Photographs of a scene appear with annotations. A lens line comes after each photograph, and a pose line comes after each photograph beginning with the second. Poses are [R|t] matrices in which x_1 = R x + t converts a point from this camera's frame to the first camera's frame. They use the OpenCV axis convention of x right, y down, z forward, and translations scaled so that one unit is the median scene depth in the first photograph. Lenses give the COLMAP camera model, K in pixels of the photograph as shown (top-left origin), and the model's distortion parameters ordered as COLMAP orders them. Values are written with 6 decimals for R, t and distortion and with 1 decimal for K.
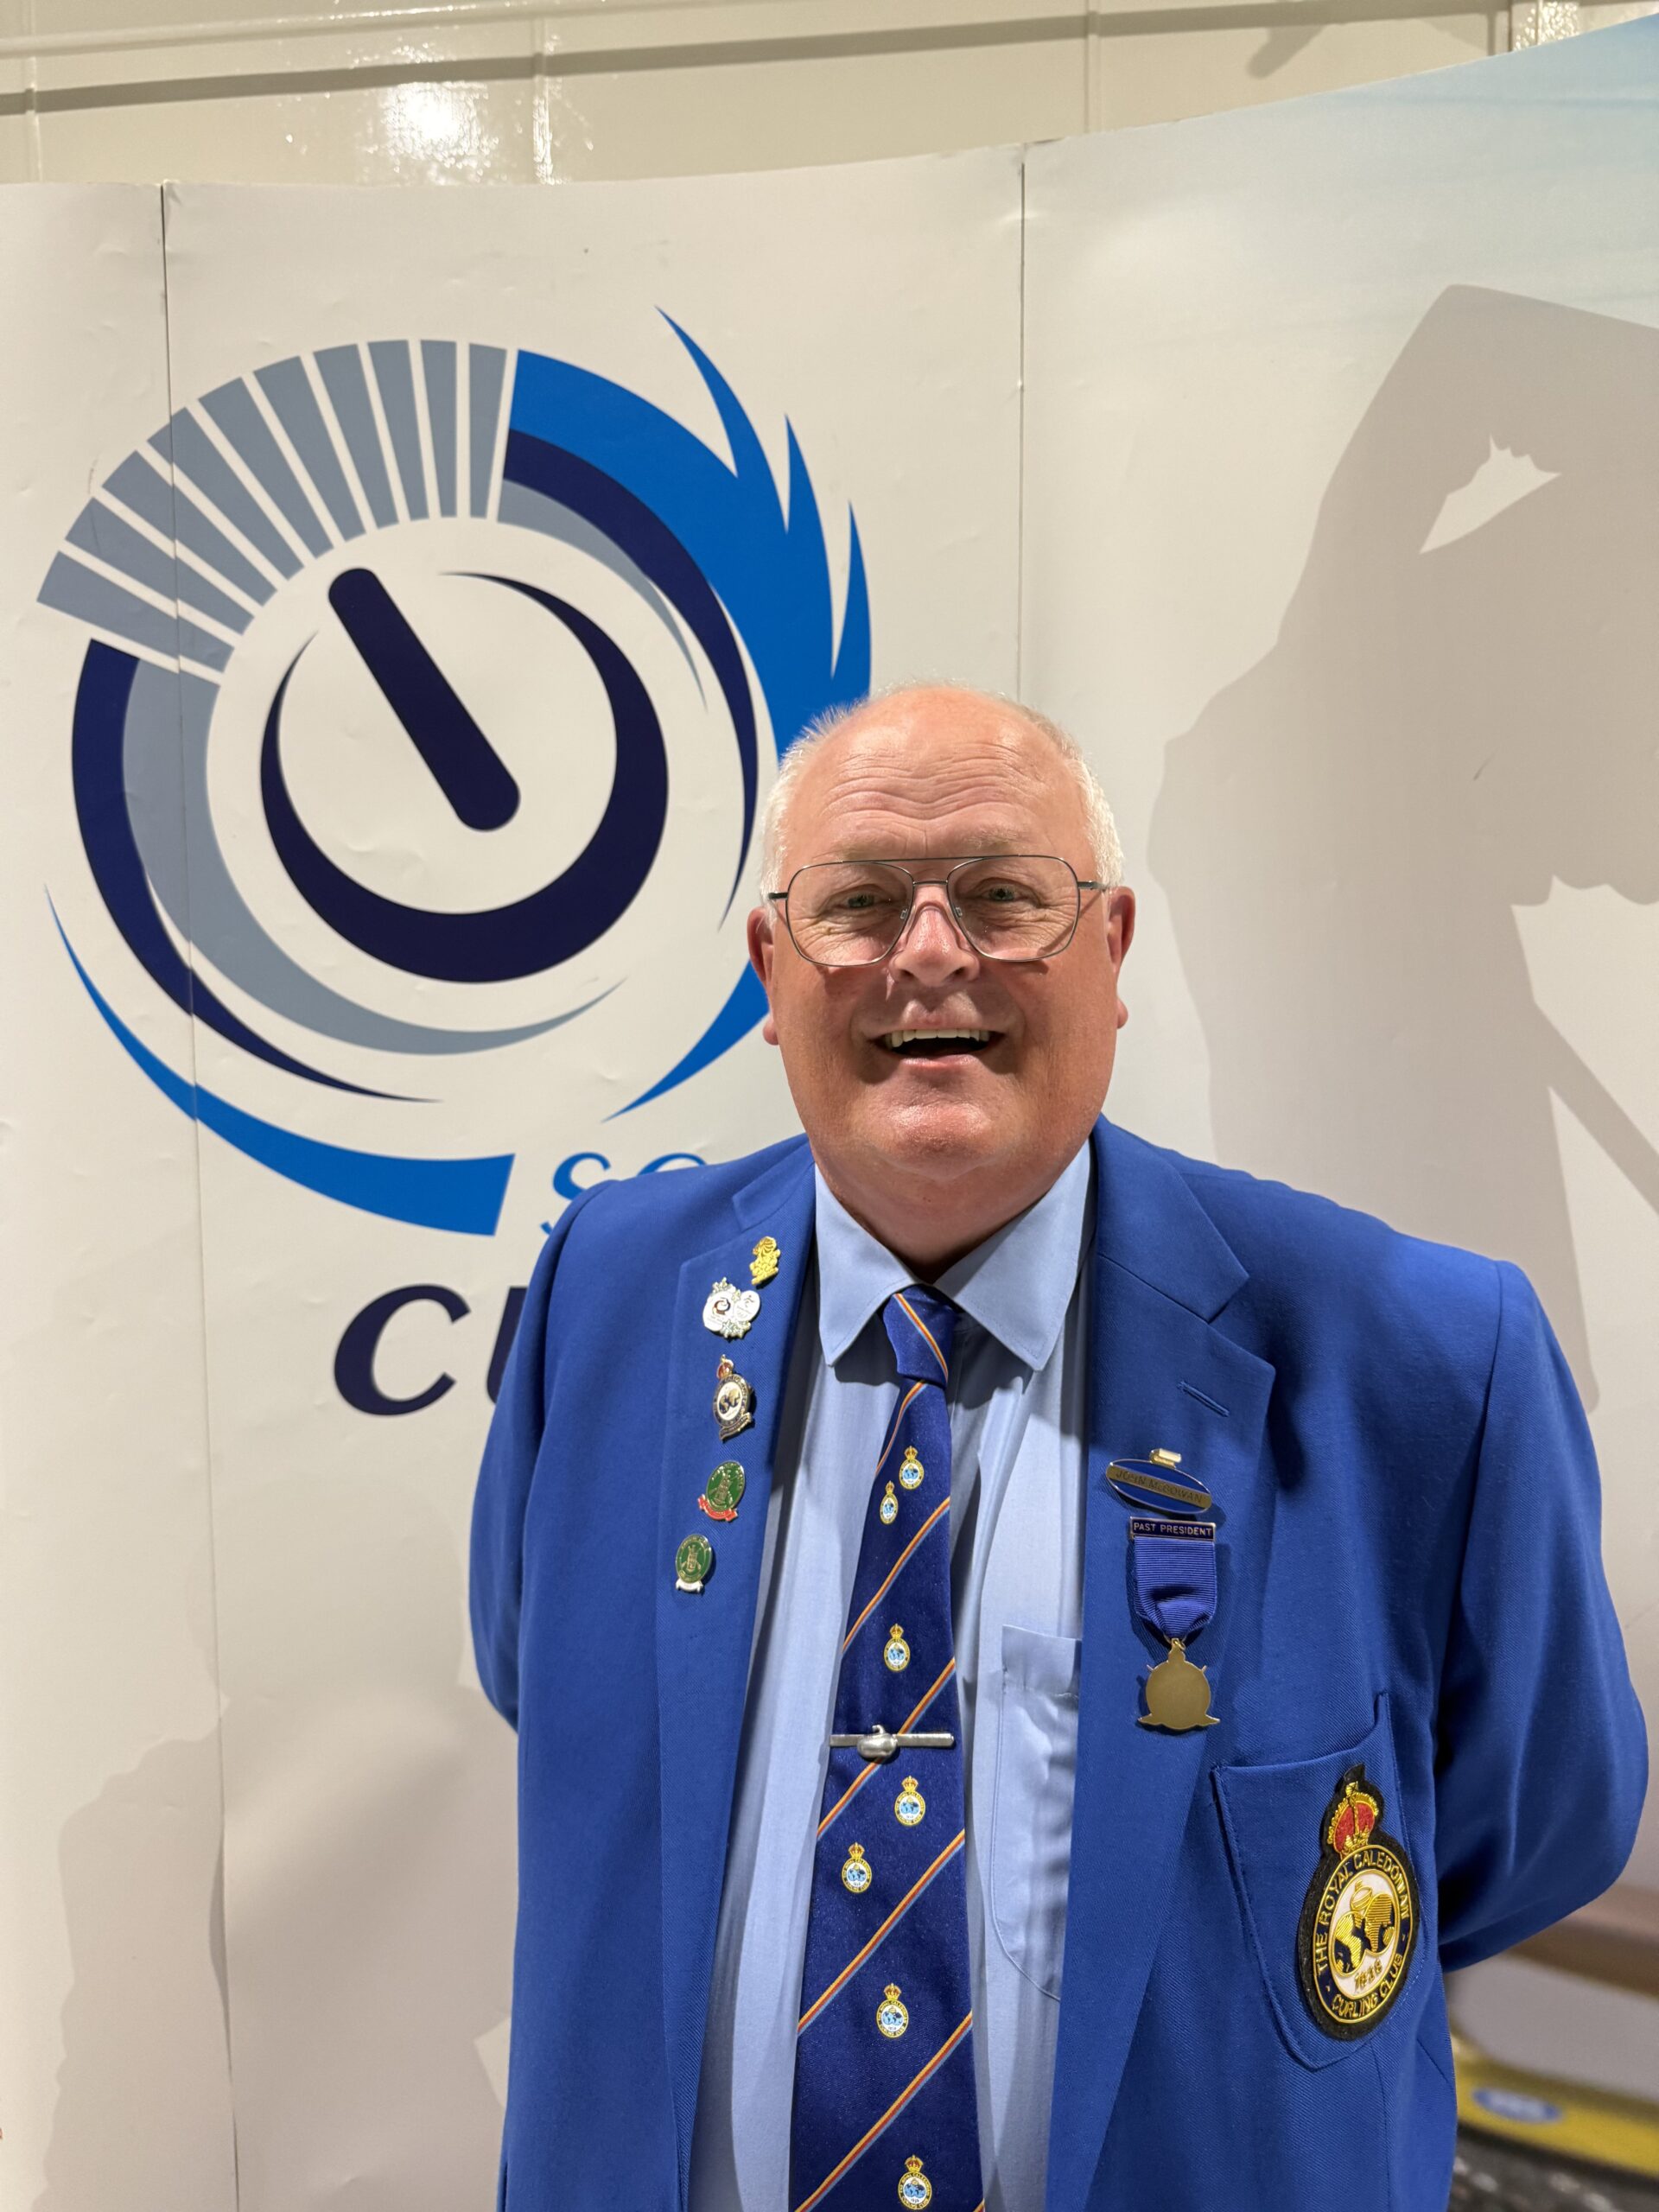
lens RADIAL K [[1549.4, 0, 840.2], [0, 1549.4, 1111.8], [0, 0, 1]] dist [0.036409, -0.085018]
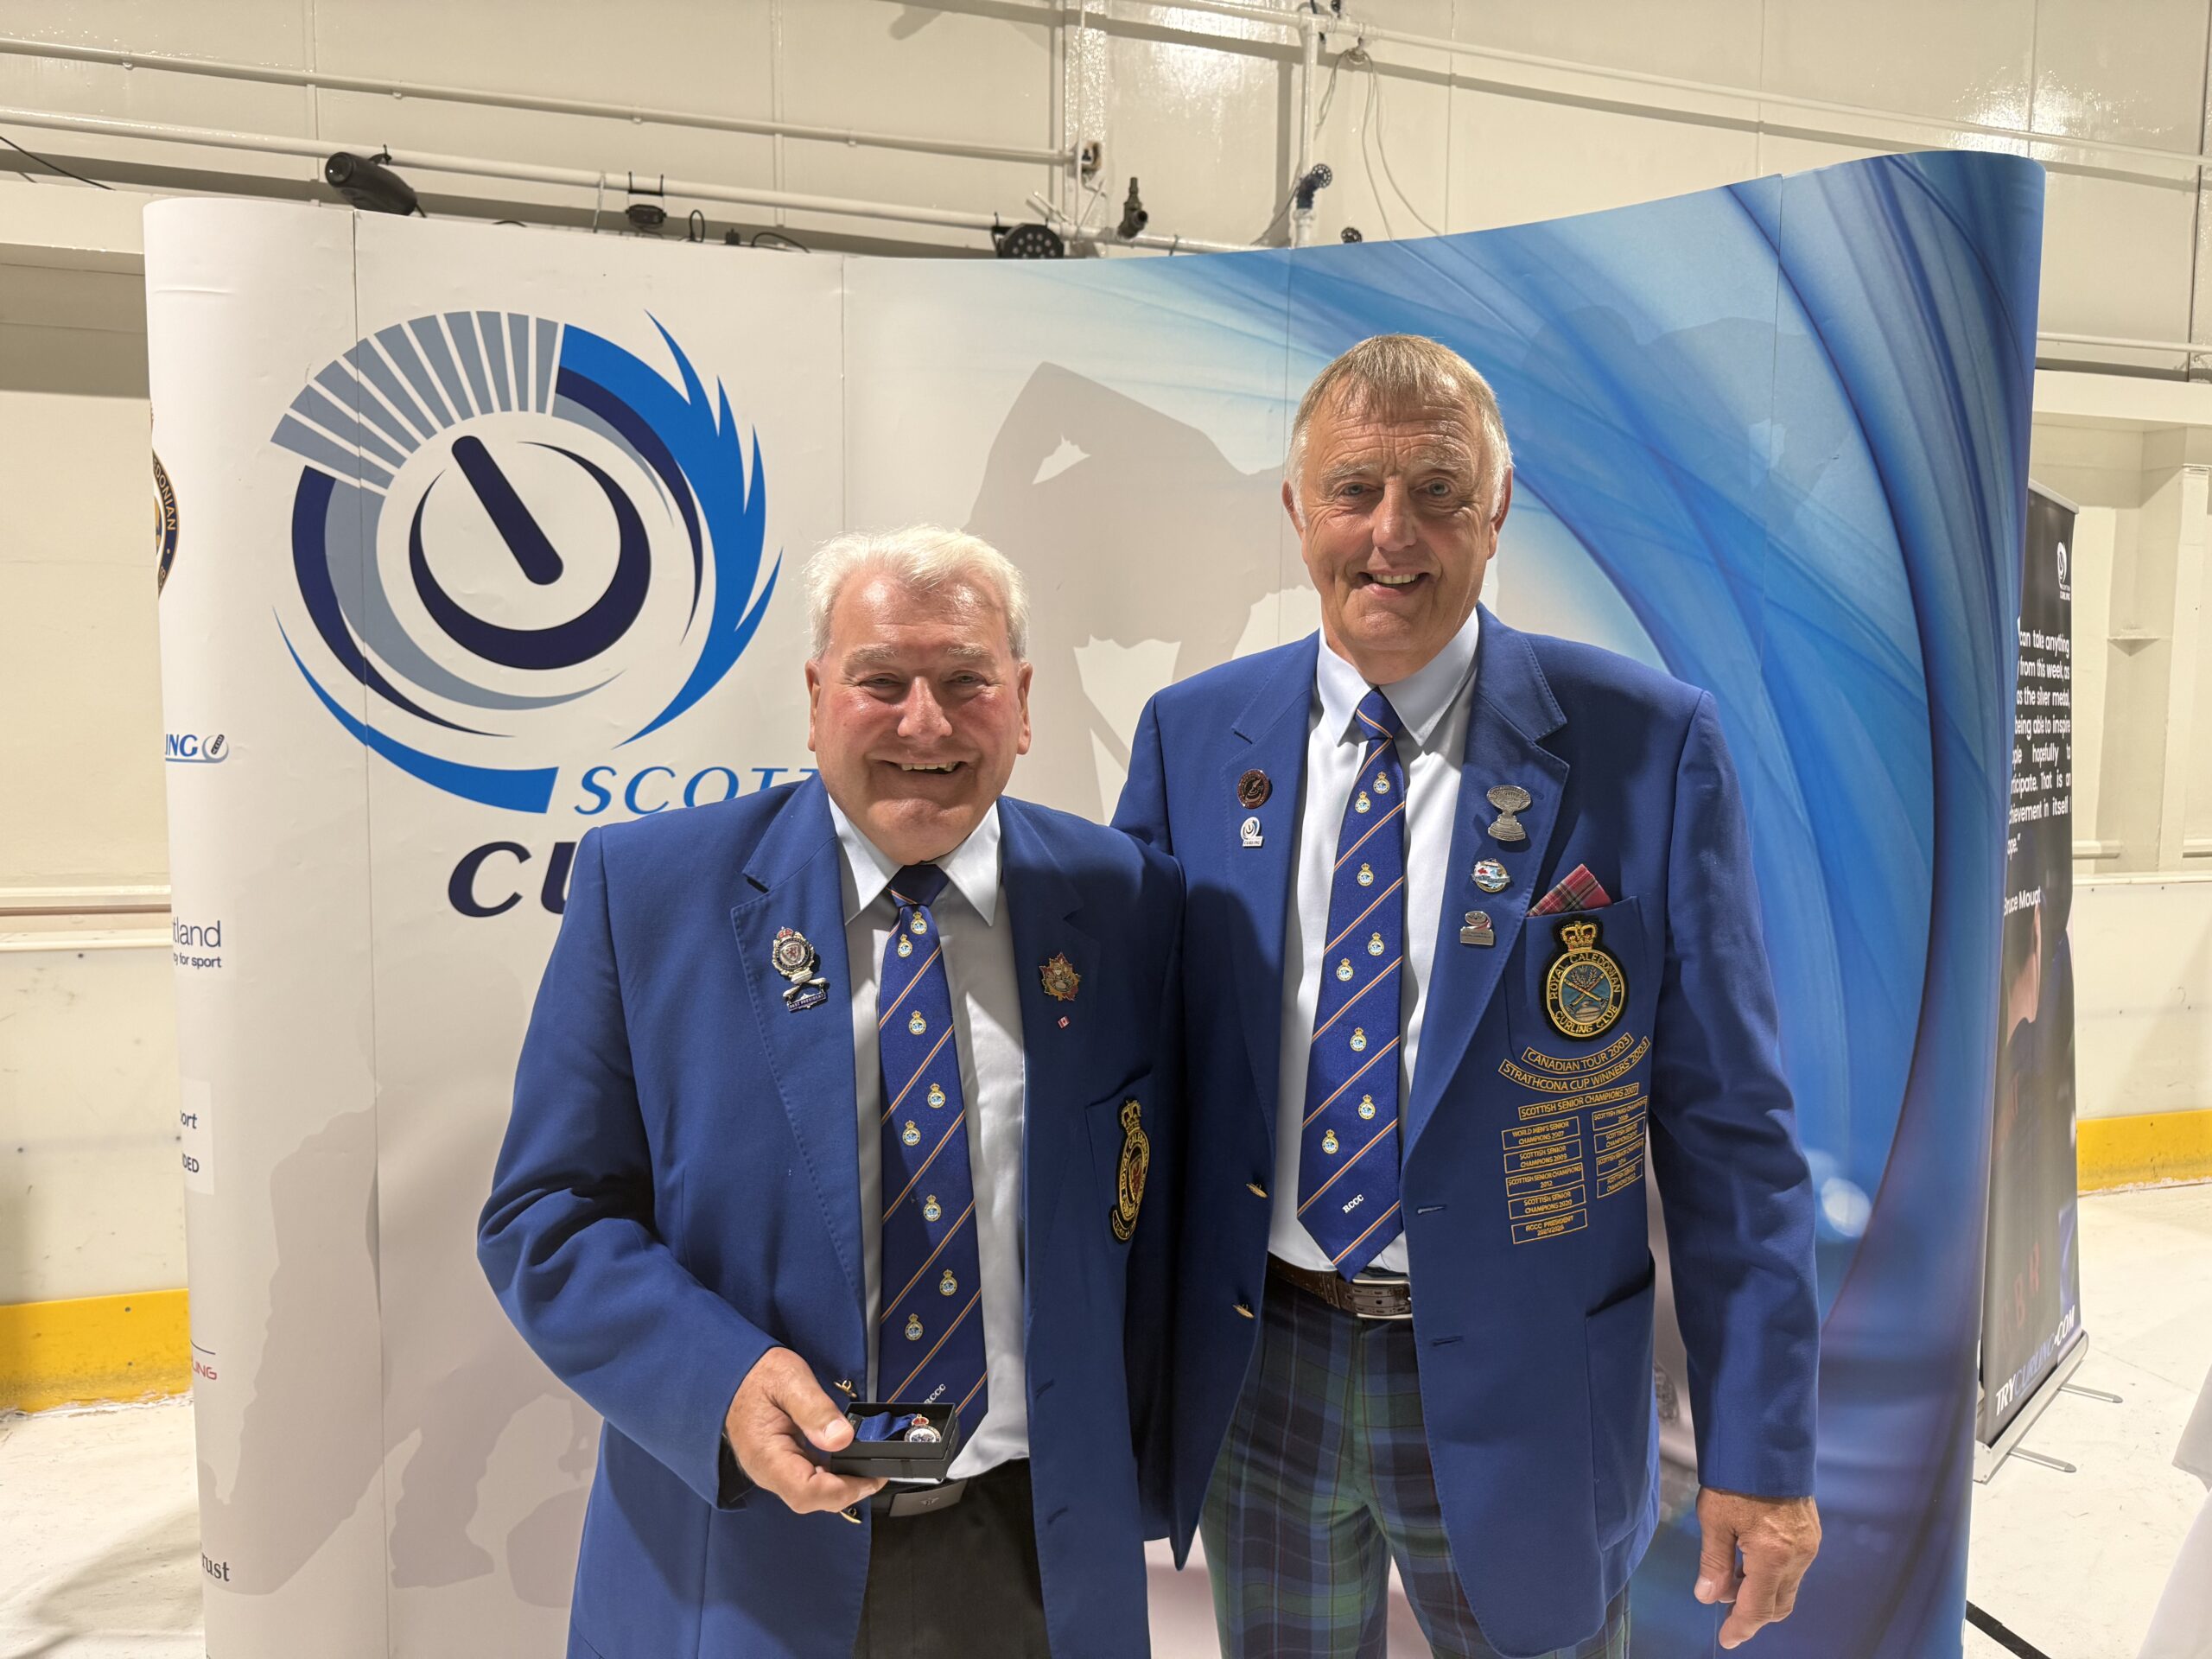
lens RADIAL K [[1580.4, 0, 1111.1], [0, 1580.4, 832.4], [0, 0, 1]] dist [0.000681, -0.005771]
pose [[0.933822, -0.011034, 0.357567, -0.277446], [0.009936, 0.999939, 0.004906, 0.103819], [-0.357599, -0.001029, 0.933875, -0.960067]]
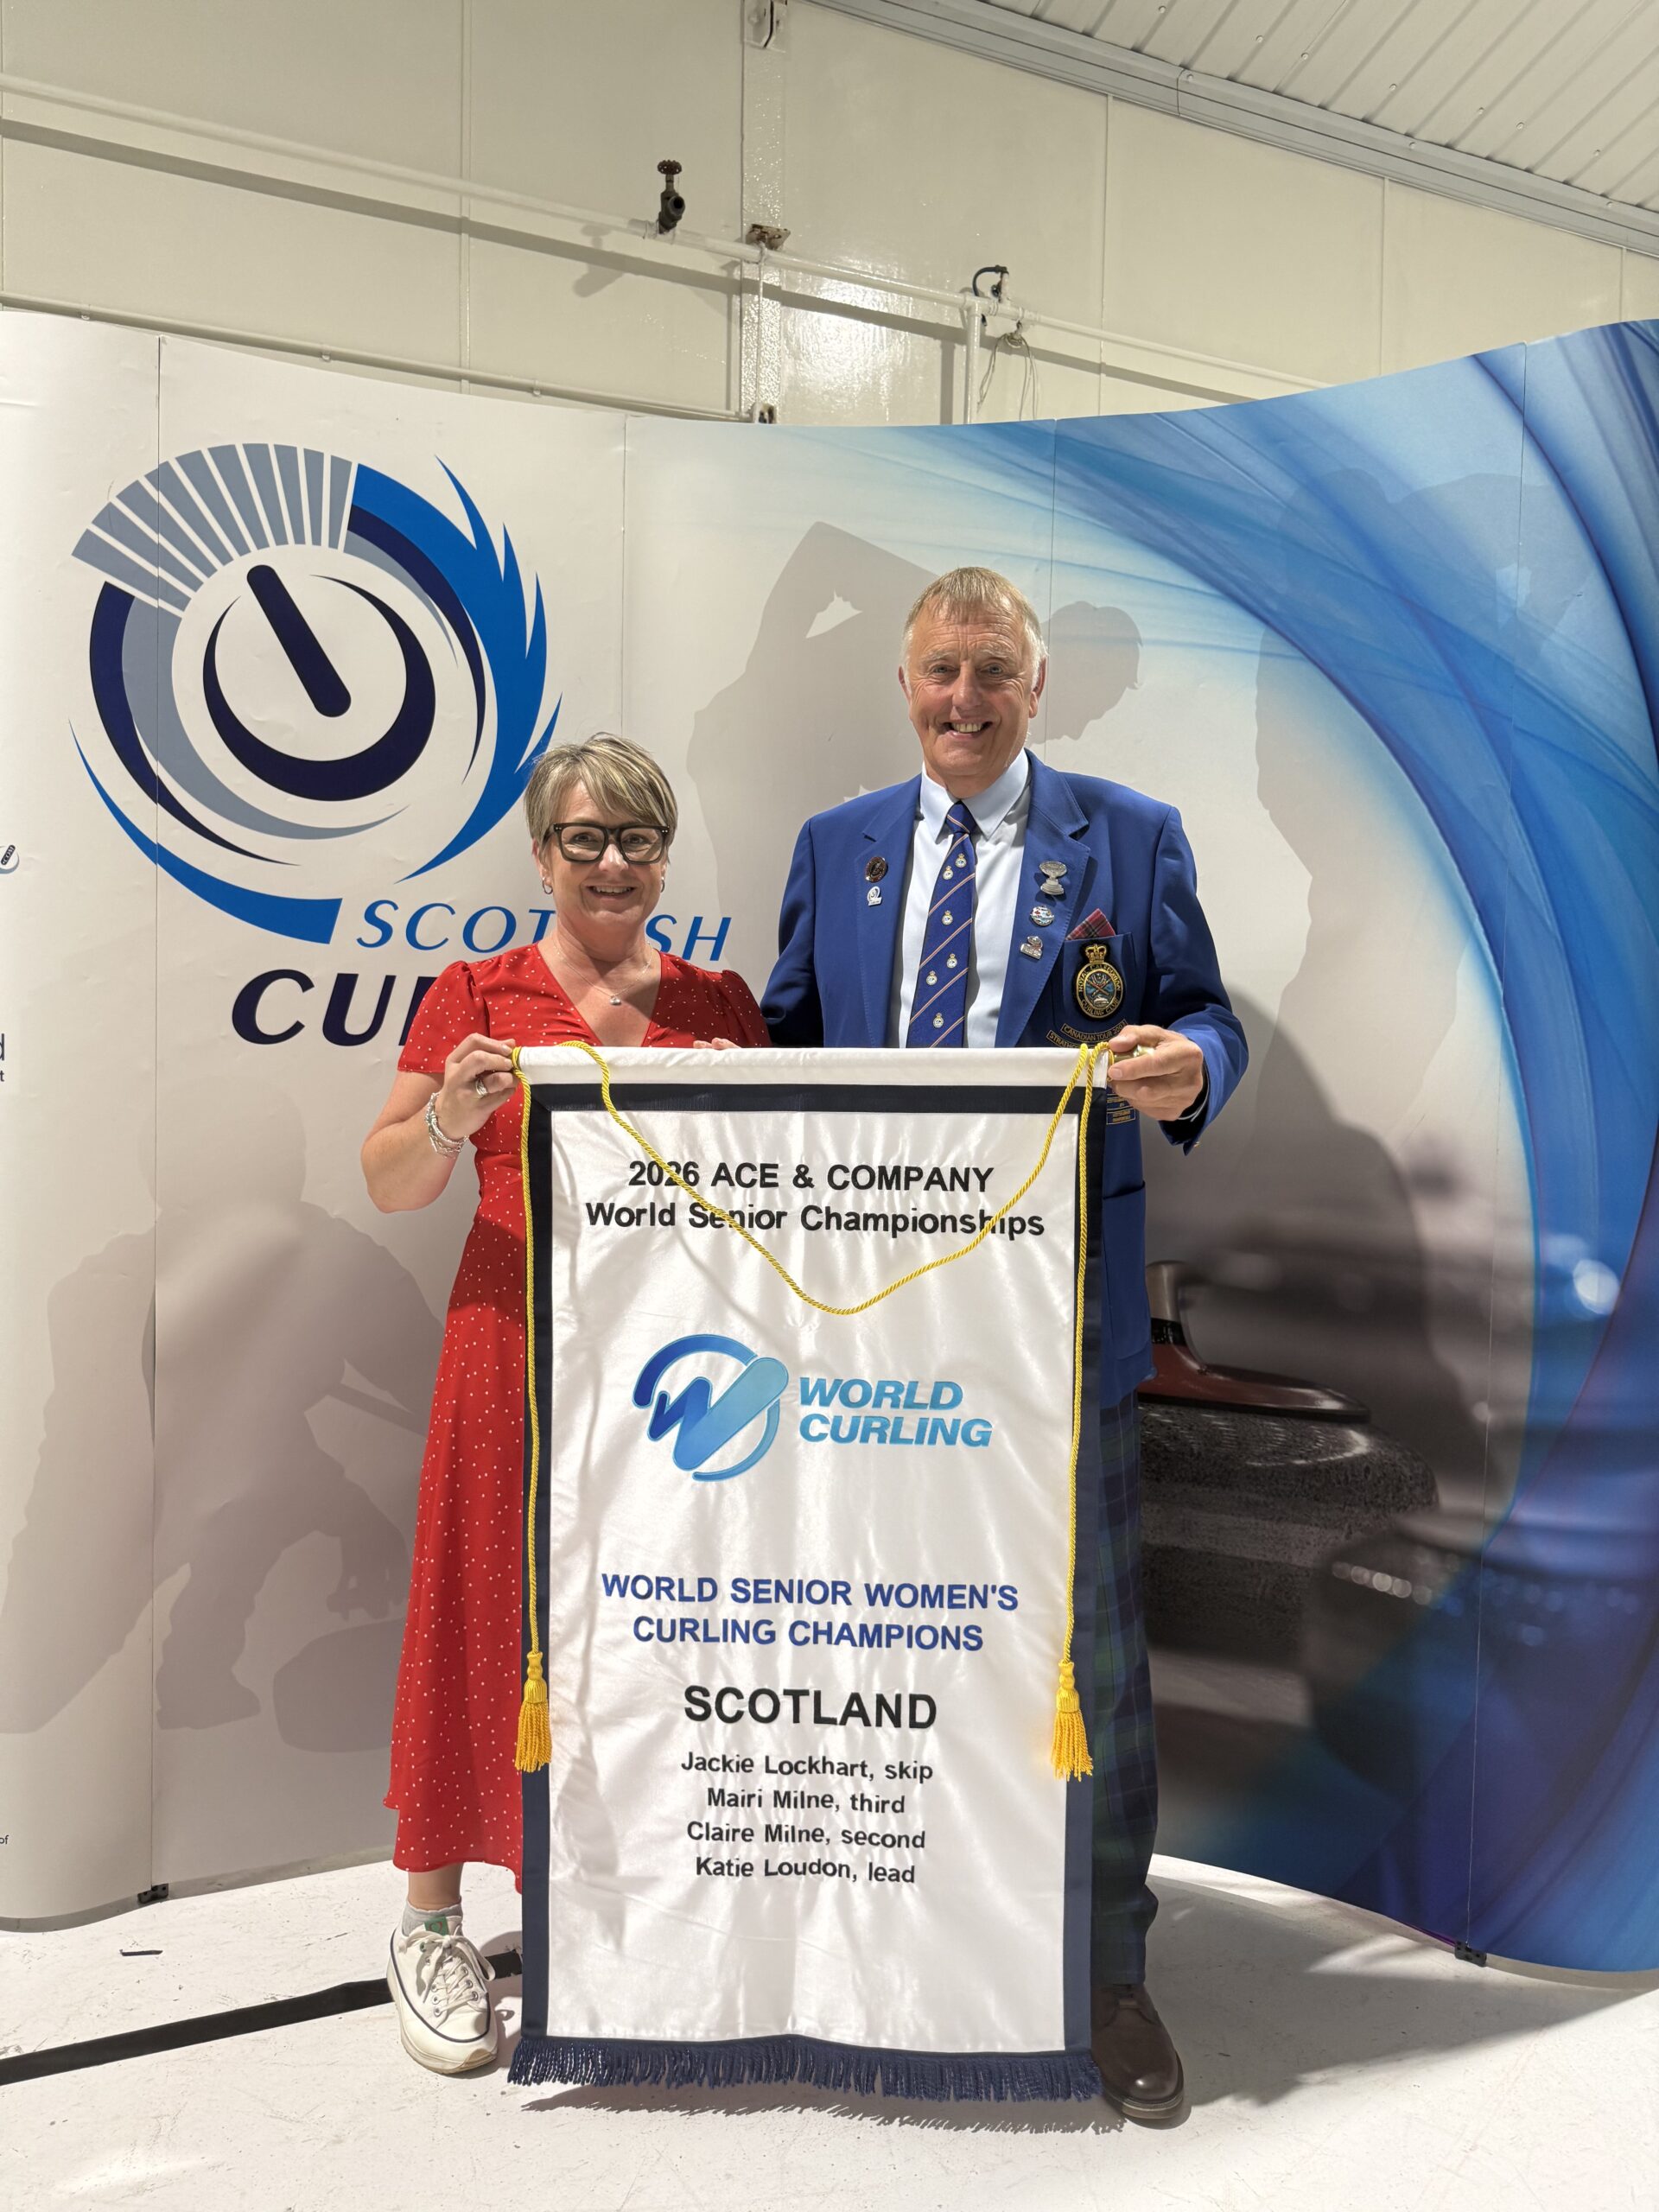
lens RADIAL K [[1575.8, 0, 829.7], [0, 1575.8, 1106.3], [0, 0, 1]] dist [0.002809, -0.007093]
pose [[0.898461, 0.006479, 0.439005, -0.522814], [0.009990, 0.999331, -0.035195, 0.352652], [-0.438940, 0.036007, 0.897795, -0.918363]]
